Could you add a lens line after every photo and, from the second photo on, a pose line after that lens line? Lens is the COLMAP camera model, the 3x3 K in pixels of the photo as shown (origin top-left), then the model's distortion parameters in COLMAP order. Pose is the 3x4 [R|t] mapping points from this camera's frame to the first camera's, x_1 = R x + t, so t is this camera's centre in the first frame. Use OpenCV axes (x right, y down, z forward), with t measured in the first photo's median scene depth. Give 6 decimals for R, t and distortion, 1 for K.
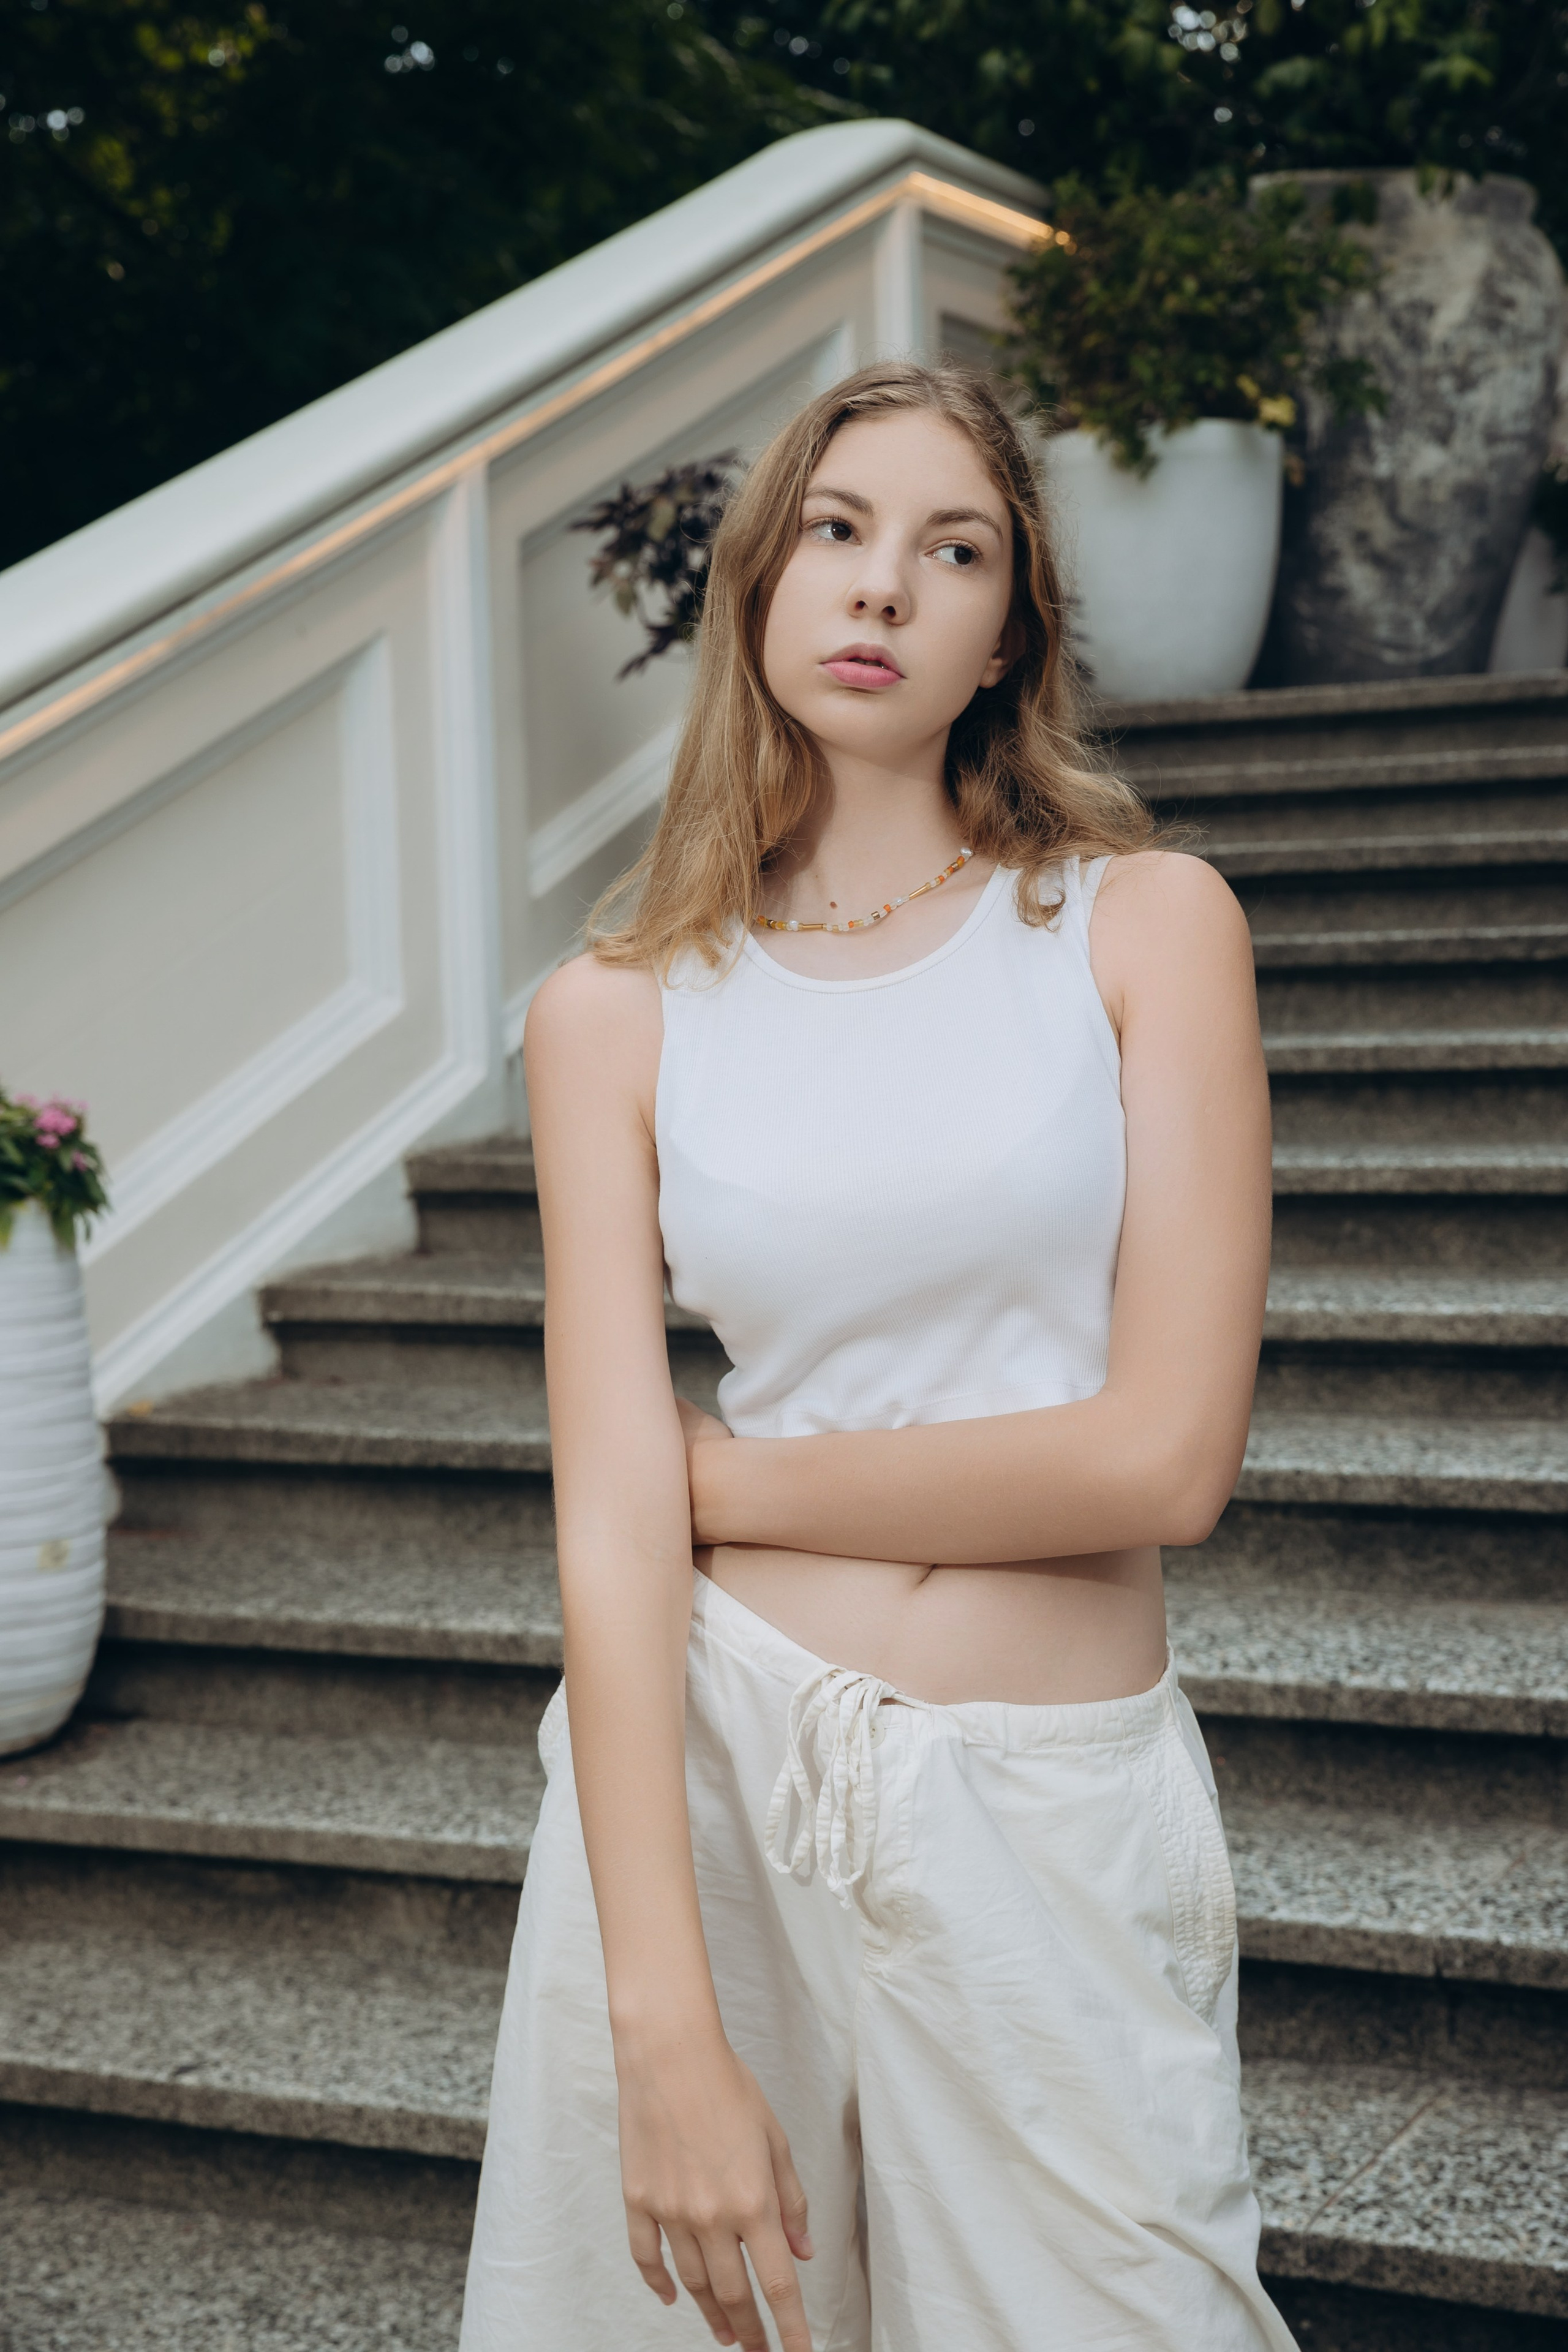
lens RADIAL K [[3831.2, 0, 775.0], [0, 3831.2, 1222.9], [0, 0, 1]] dist [0.127746, 0.187482]
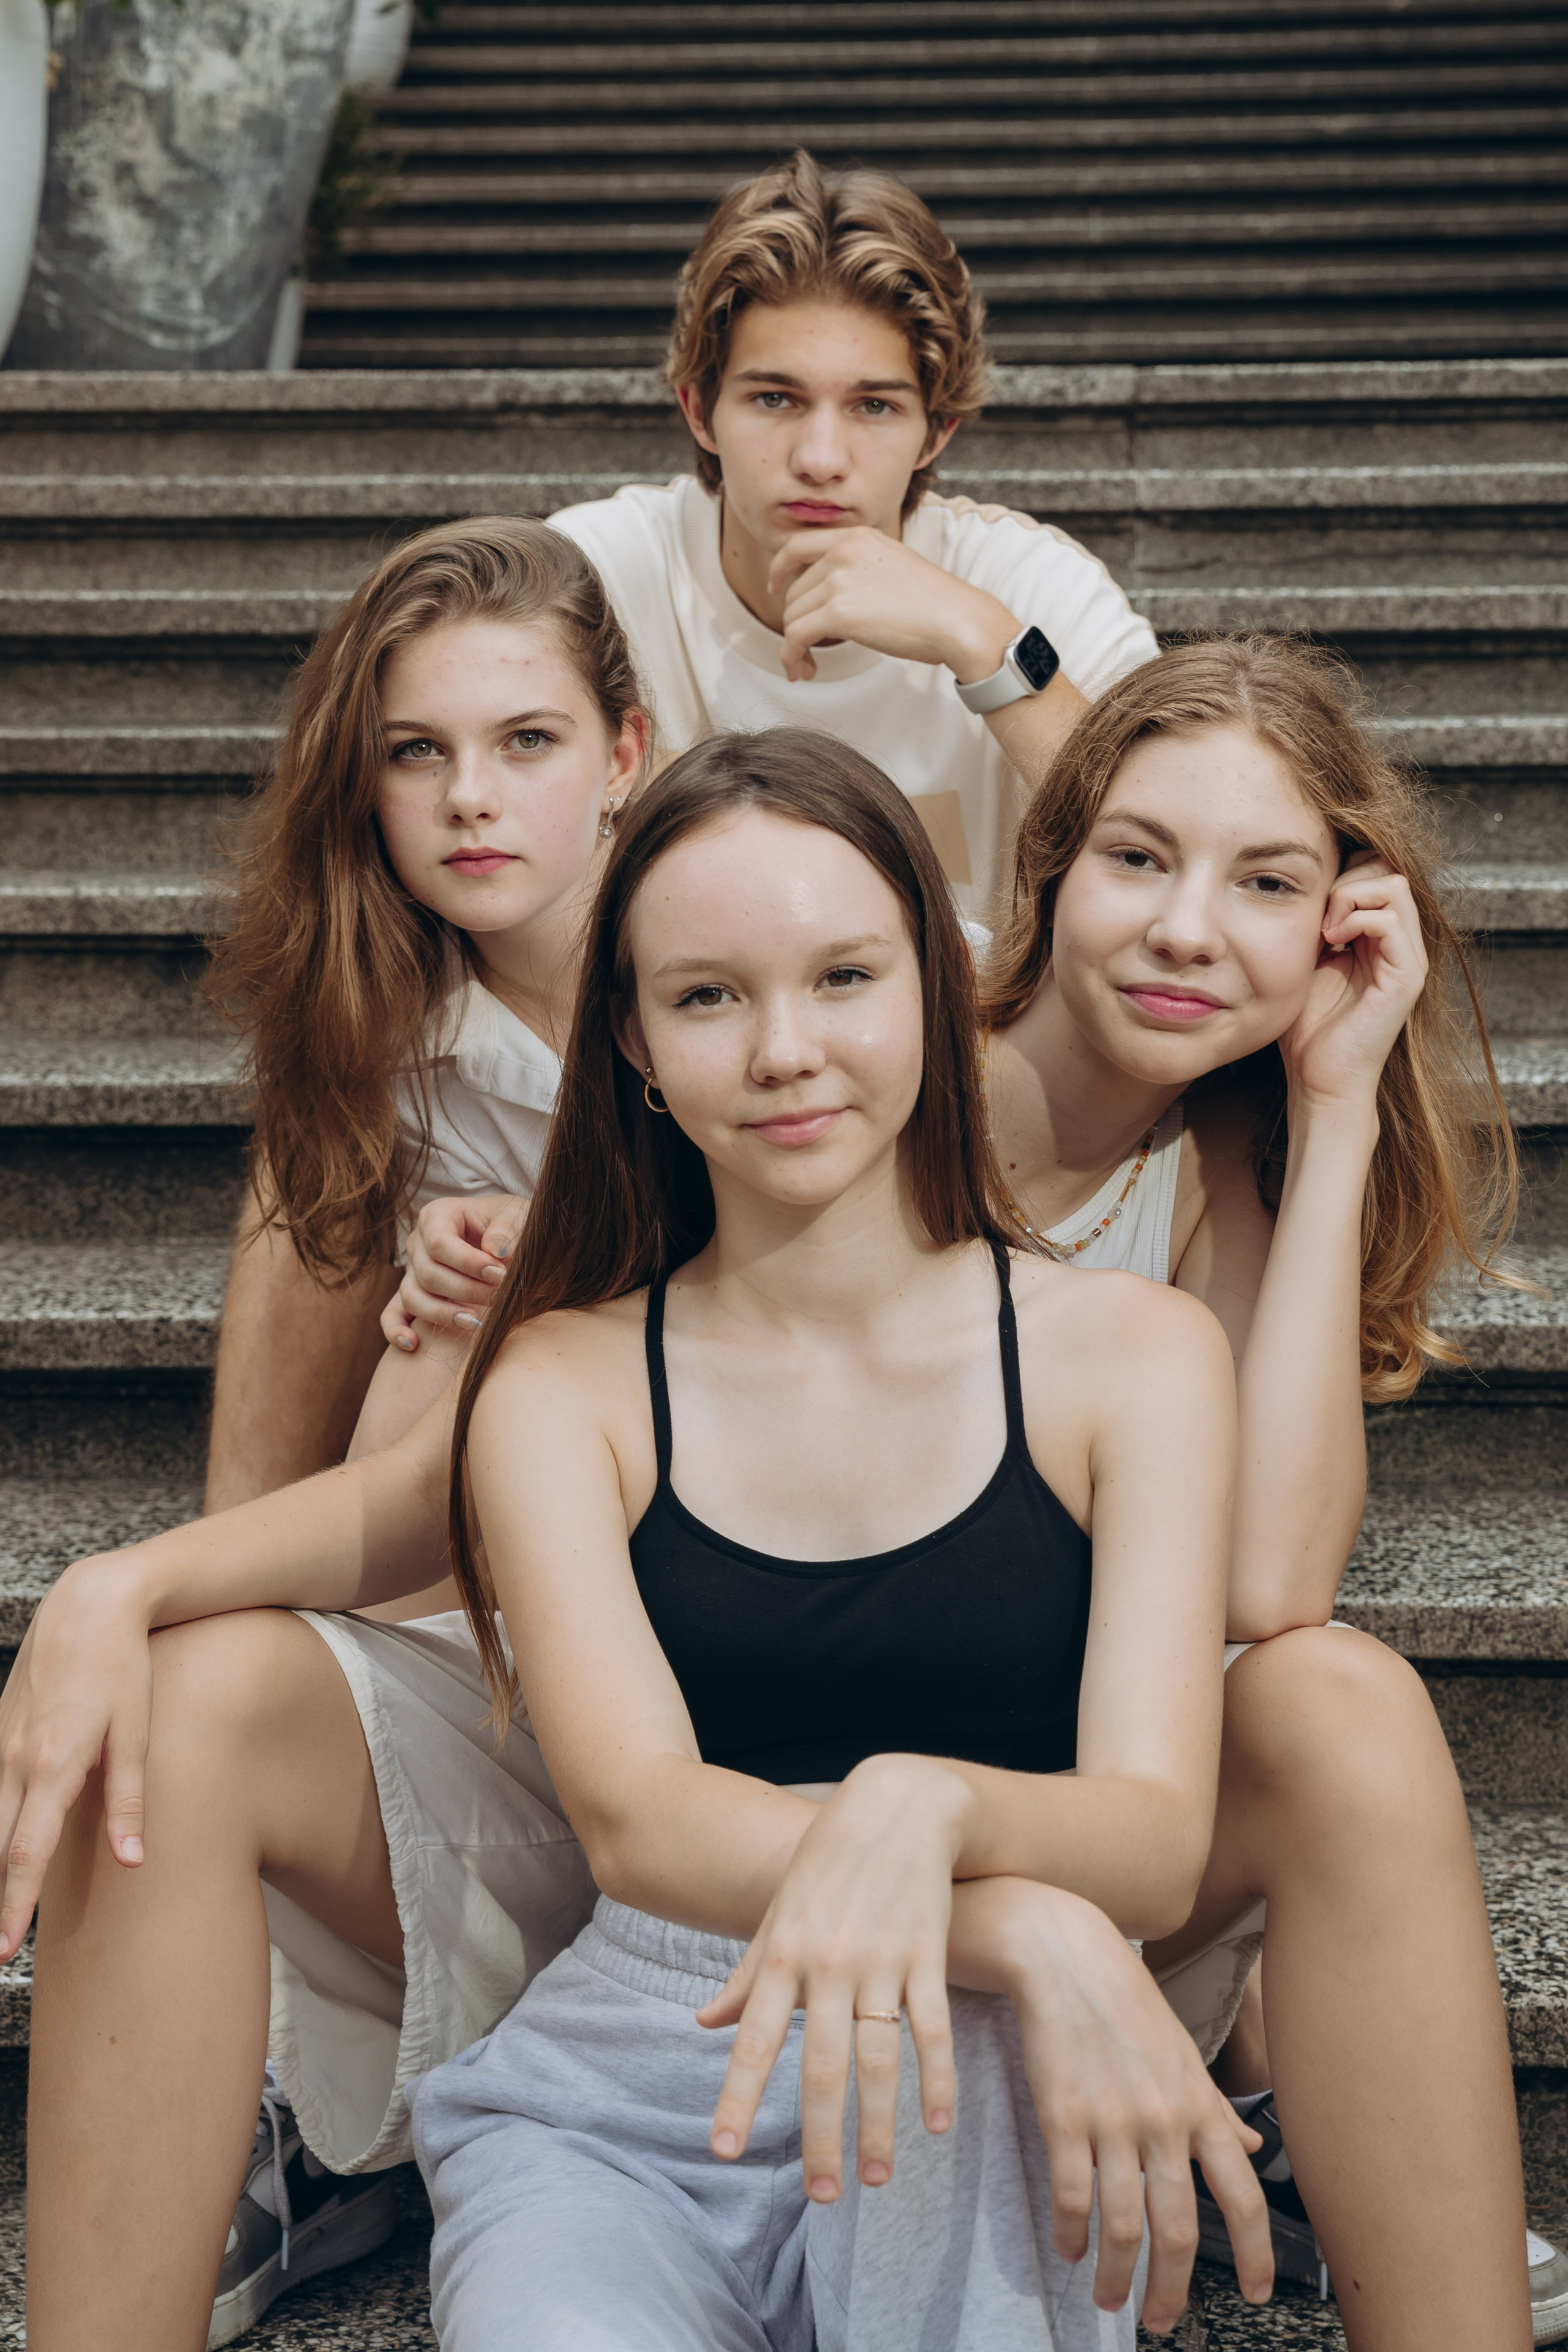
lens RADIAL K [[4404.7, 0, 778.1], [0, 4404.7, 1065.1], [0, 0, 1]] dist [0.172890, -0.030824]
pose [[0.915997, -0.006263, 0.401137, -0.096822], [0.004306, 0.999974, 0.005779, -0.020102], [-0.401162, -0.003566, 0.916000, 0.256315]]
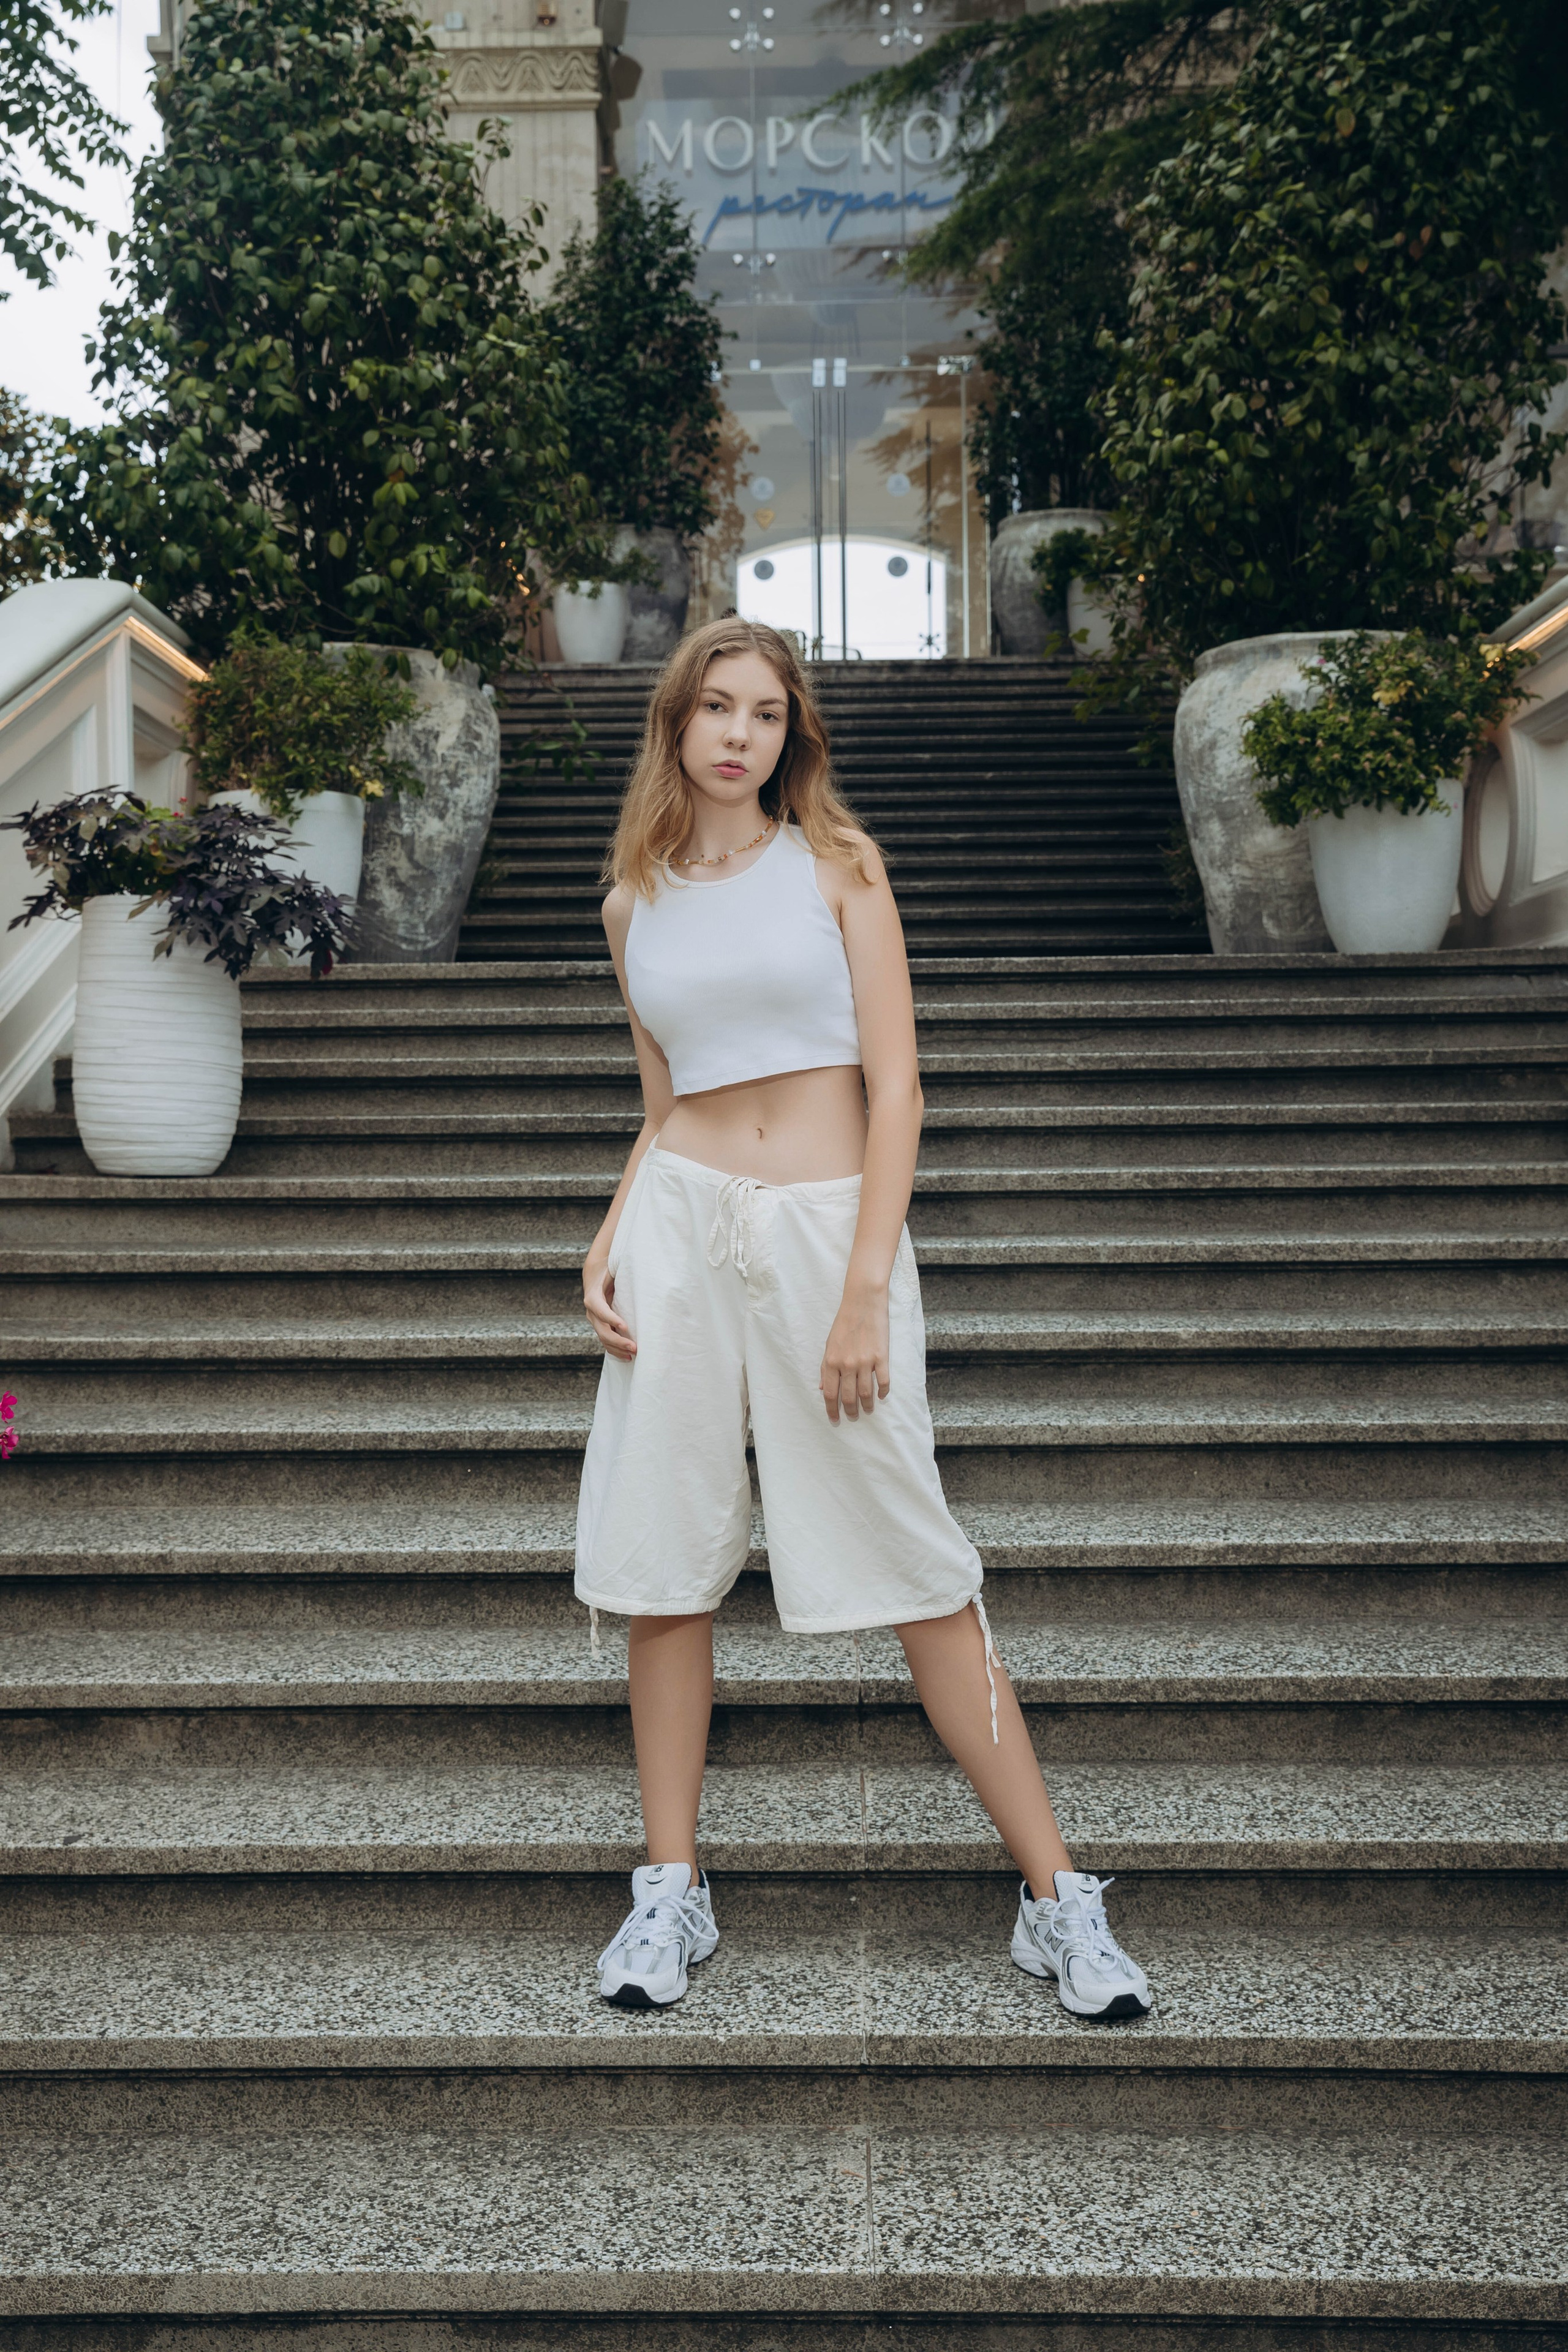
lens RADIAL K [[2583.5, 0, 777.6], [0, 2583.5, 1193.9], [0, 0, 1]] dist [0.011703, 0.134193]
pose [[0.899138, 0.012278, 0.437493, -0.229175], [0.012273, 0.998506, -0.053246, 0.017770], [-0.437493, 0.053245, 0.897644, -0.019847]]
